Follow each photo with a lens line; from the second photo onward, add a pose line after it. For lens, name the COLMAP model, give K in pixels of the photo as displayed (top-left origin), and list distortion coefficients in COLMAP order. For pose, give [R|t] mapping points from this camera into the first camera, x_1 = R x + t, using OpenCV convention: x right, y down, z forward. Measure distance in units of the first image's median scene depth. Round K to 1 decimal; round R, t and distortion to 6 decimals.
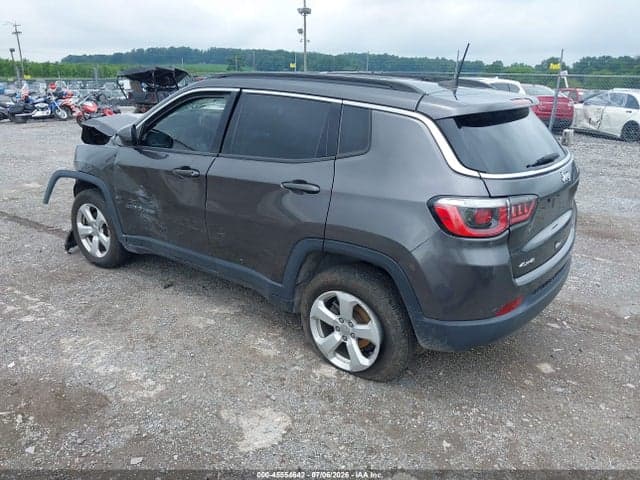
lens RADIAL K [[510.5, 0, 322.0], [0, 510.5, 242.2], [0, 0, 1]] dist [0.007357, -0.002401]
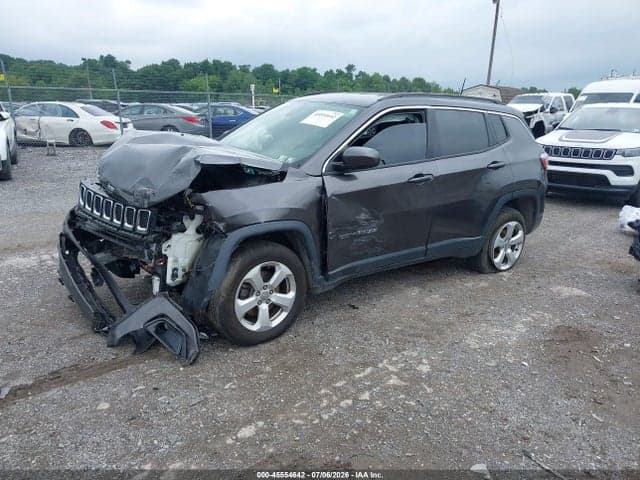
lens RADIAL K [[503.8, 0, 317.2], [0, 503.8, 246.4], [0, 0, 1]] dist [0.008052, -0.004665]
pose [[0.281961, -0.282291, 0.916957, -1.622421], [0.286312, 0.936944, 0.200404, -0.329862], [-0.915709, 0.206030, 0.345005, 0.971902]]
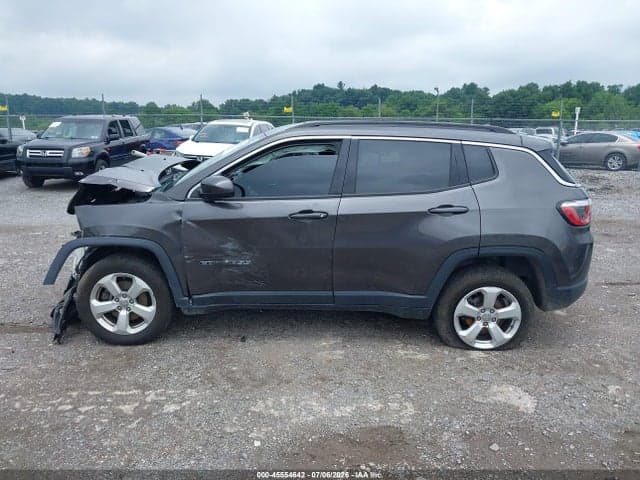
lens RADIAL K [[510.5, 0, 322.0], [0, 510.5, 242.2], [0, 0, 1]] dist [0.007357, -0.002401]
pose [[0.807532, -0.151379, 0.570067, -0.963029], [0.192825, 0.981152, -0.012608, -0.073022], [-0.557413, 0.120104, 0.821502, 0.153225]]
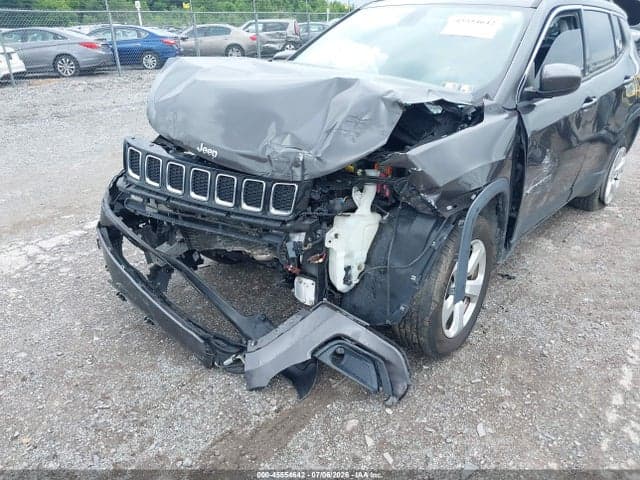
lens RADIAL K [[503.8, 0, 317.2], [0, 503.8, 246.4], [0, 0, 1]] dist [0.008052, -0.004665]
pose [[0.073051, -0.432825, 0.898513, -1.374138], [0.325301, 0.861990, 0.388783, -0.481417], [-0.942785, 0.263886, 0.203767, 1.523924]]
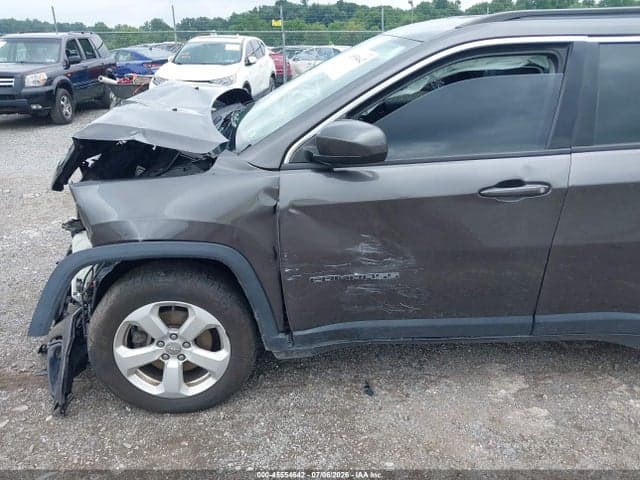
lens RADIAL K [[510.5, 0, 322.0], [0, 510.5, 242.2], [0, 0, 1]] dist [0.007357, -0.002401]
pose [[0.765227, -0.262226, 0.587933, -0.886639], [0.223517, 0.964688, 0.139344, -0.236644], [-0.603711, 0.024783, 0.796818, 0.772561]]
